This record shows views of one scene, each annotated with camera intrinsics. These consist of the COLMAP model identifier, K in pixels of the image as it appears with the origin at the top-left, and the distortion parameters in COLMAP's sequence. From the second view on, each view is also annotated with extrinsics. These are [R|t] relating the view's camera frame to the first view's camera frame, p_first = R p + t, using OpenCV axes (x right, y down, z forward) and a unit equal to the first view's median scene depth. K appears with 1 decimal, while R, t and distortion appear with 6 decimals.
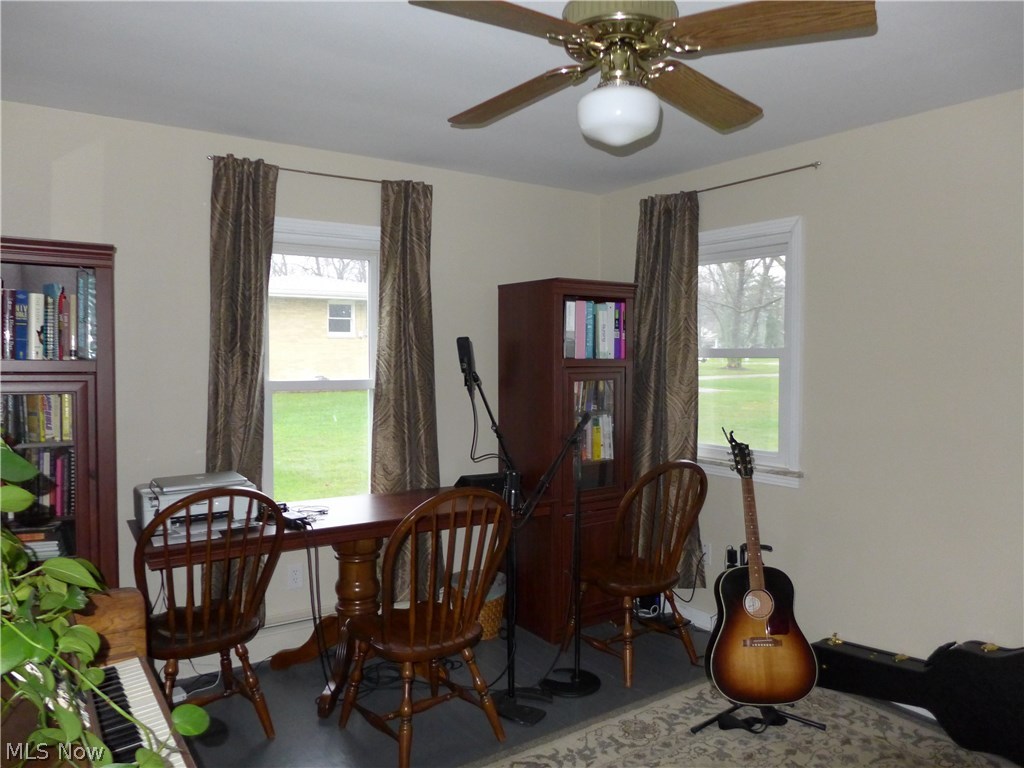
lens RADIAL K [[740.3, 0, 513.1], [0, 740.3, 376.6], [0, 0, 1]] dist [-0.052244, 0.010470]
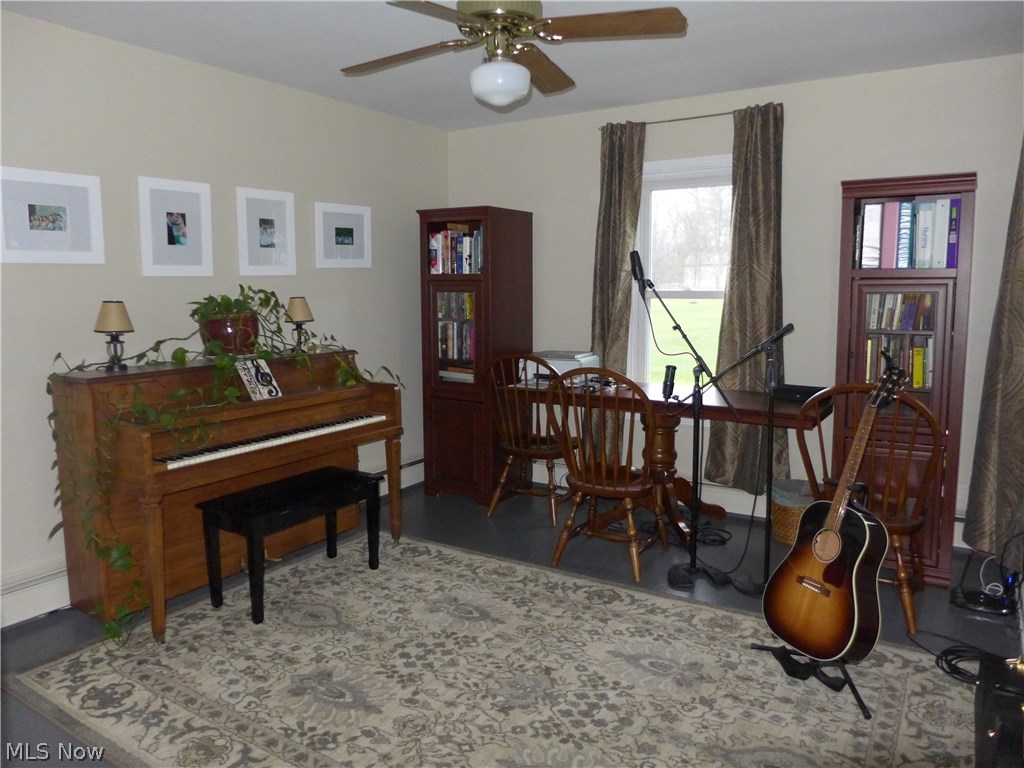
lens RADIAL K [[740.3, 0, 513.1], [0, 740.3, 376.6], [0, 0, 1]] dist [-0.052244, 0.010470]
pose [[0.397088, 0.111650, -0.910964, 0.976533], [-0.021134, 0.993422, 0.112544, 0.019493], [0.917537, -0.025438, 0.396835, 0.319080]]
